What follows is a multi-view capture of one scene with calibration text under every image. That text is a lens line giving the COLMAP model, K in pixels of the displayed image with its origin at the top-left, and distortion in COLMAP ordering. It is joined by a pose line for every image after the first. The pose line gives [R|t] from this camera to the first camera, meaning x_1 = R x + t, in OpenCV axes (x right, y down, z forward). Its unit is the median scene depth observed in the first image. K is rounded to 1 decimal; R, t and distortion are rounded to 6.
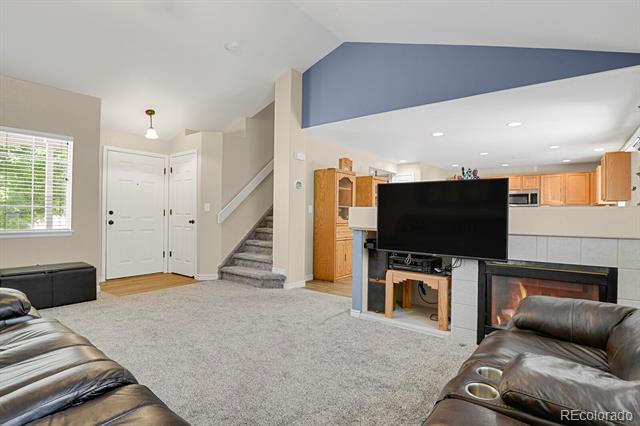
lens RADIAL K [[314.5, 0, 324.7], [0, 314.5, 213.9], [0, 0, 1]] dist [-0.024327, -0.002063]
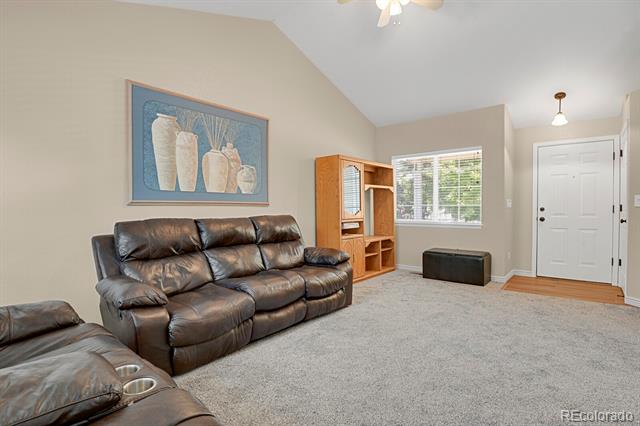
lens RADIAL K [[314.5, 0, 325.9], [0, 314.5, 209.7], [0, 0, 1]] dist [-0.024327, -0.002063]
pose [[-0.027334, -0.004499, -0.999616, 0.336554], [-0.000892, 0.999990, -0.004477, 0.002392], [0.999626, 0.000770, -0.027338, 0.364225]]
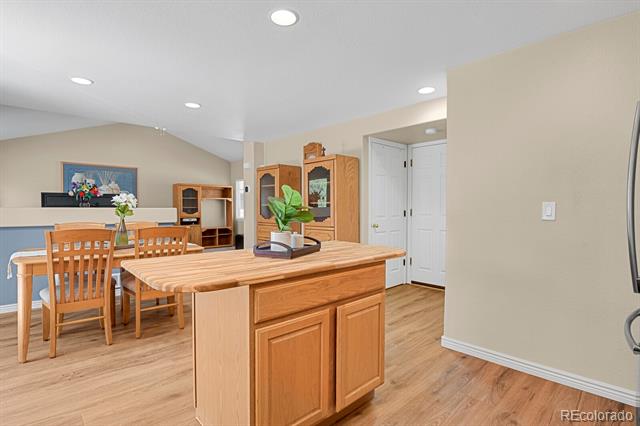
lens RADIAL K [[314.5, 0, 322.6], [0, 314.5, 211.4], [0, 0, 1]] dist [-0.024327, -0.002063]
pose [[-0.145598, -0.008397, -0.989308, 0.970927], [-0.013549, 0.999887, -0.006492, -0.000898], [0.989251, 0.012459, -0.145696, 1.301919]]
